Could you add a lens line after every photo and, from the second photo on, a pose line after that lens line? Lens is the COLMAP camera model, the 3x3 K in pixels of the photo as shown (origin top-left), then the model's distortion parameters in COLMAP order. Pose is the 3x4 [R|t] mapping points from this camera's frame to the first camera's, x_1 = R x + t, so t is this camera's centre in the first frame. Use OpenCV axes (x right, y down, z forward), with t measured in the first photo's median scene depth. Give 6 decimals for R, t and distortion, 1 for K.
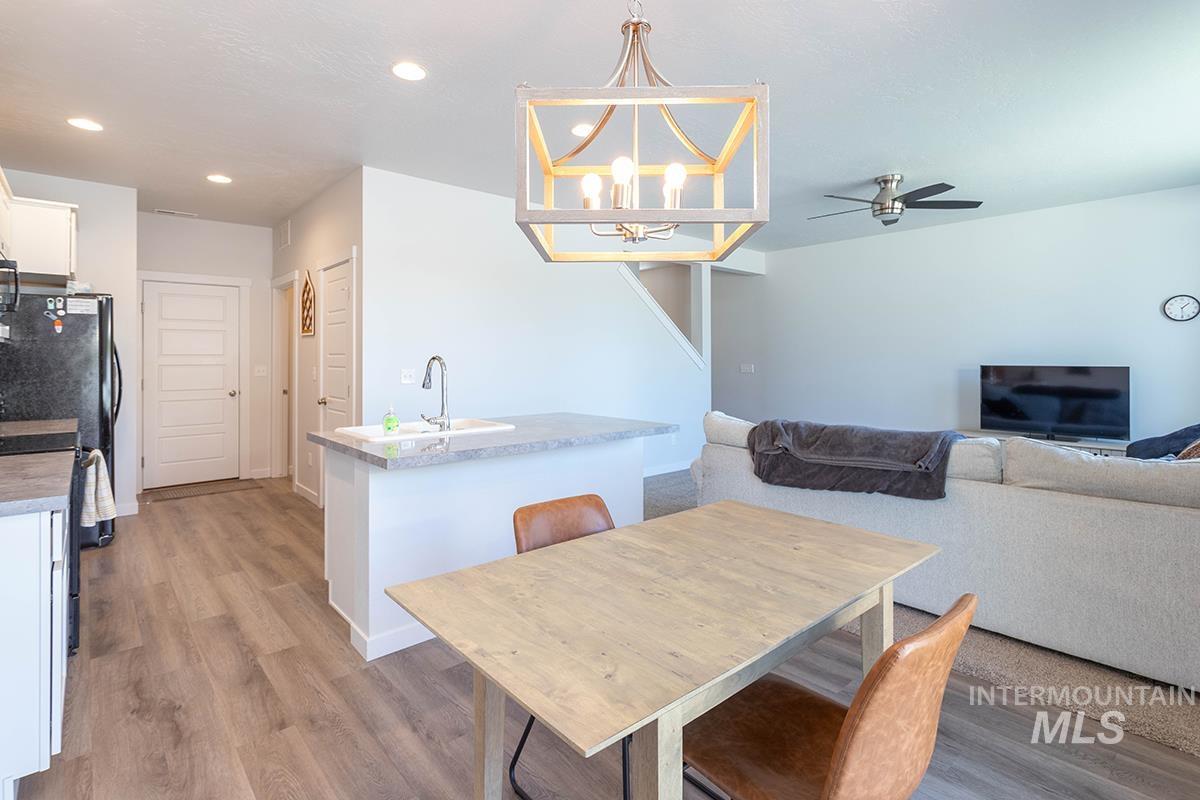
lens RADIAL K [[580.5, 0, 593.3], [0, 580.5, 356.5], [0, 0, 1]] dist [0.003409, -0.000159]
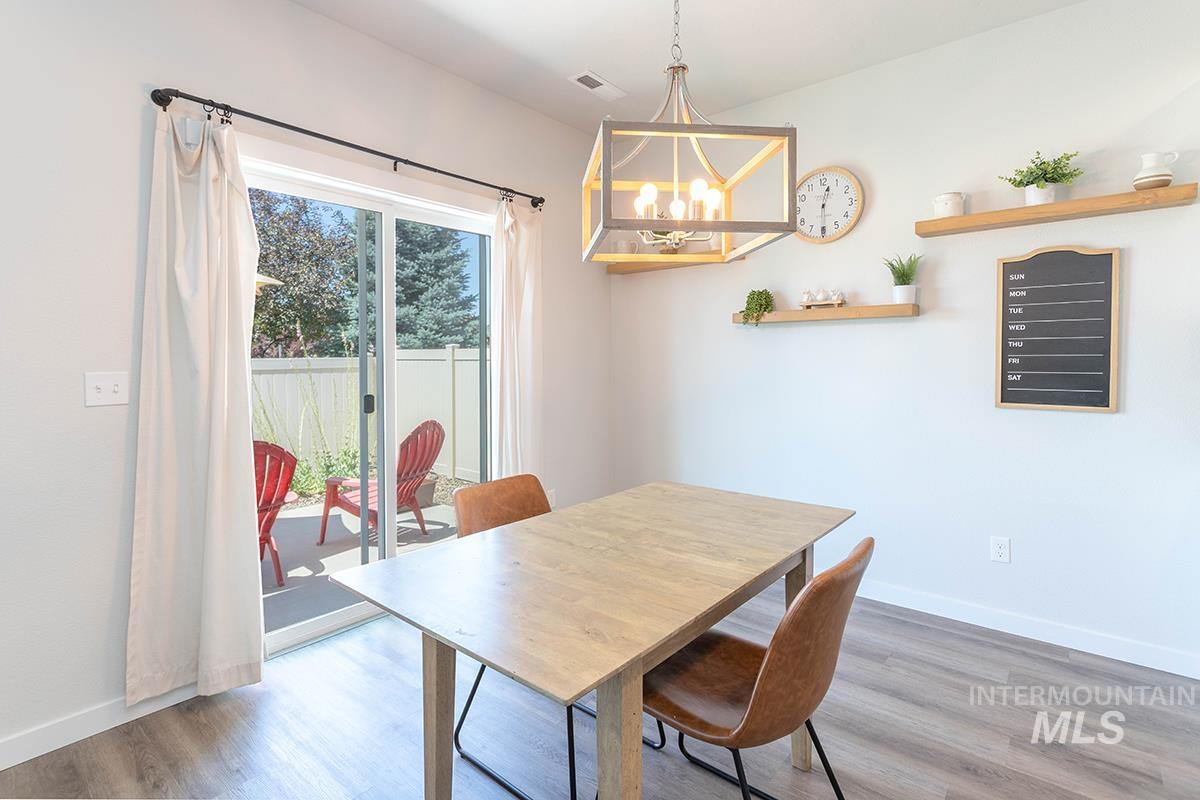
lens RADIAL K [[580.5, 0, 581.6], [0, 580.5, 367.2], [0, 0, 1]] dist [0.003409, -0.000159]
pose [[-0.991216, 0.009609, -0.131902, 0.369874], [0.007471, 0.999833, 0.016692, 0.033959], [0.132040, 0.015560, -0.991122, 1.869408]]
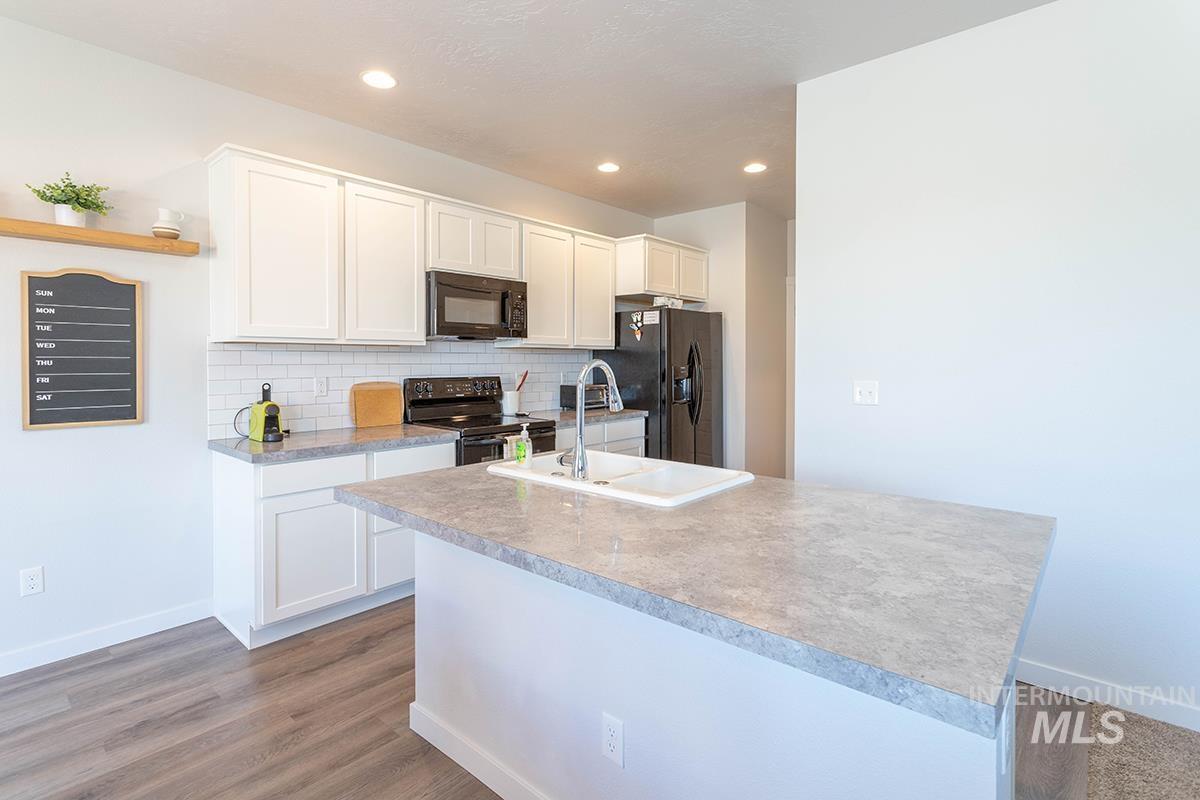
lens RADIAL K [[580.5, 0, 600.8], [0, 580.5, 372.2], [0, 0, 1]] dist [0.003409, -0.000159]
pose [[0.122833, 0.019963, -0.992227, 0.670775], [0.002017, 0.999791, 0.020365, 0.004270], [0.992425, -0.004503, 0.122767, 1.724200]]
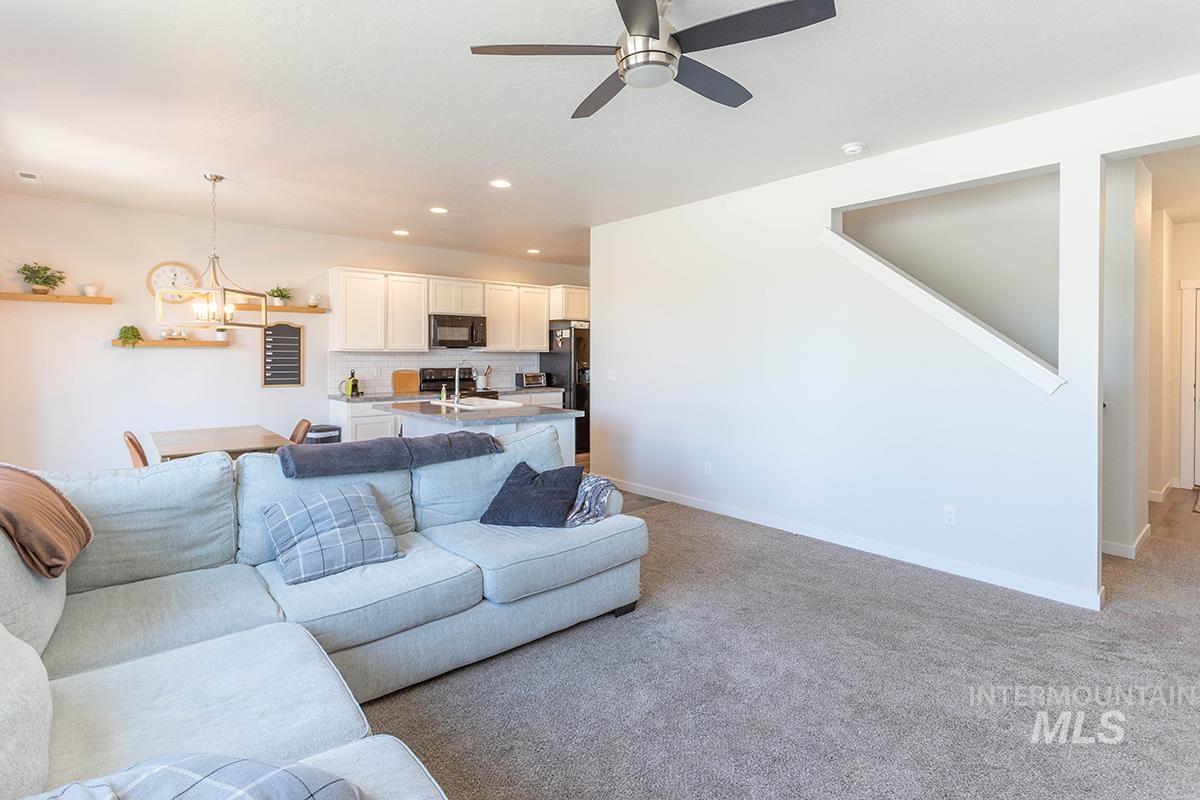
lens RADIAL K [[580.5, 0, 600.1], [0, 580.5, 366.0], [0, 0, 1]] dist [0.003409, -0.000159]
pose [[-0.015250, 0.018207, -0.999718, 2.640585], [0.001257, 0.999834, 0.018190, -0.021301], [0.999883, -0.000979, -0.015270, 2.638943]]
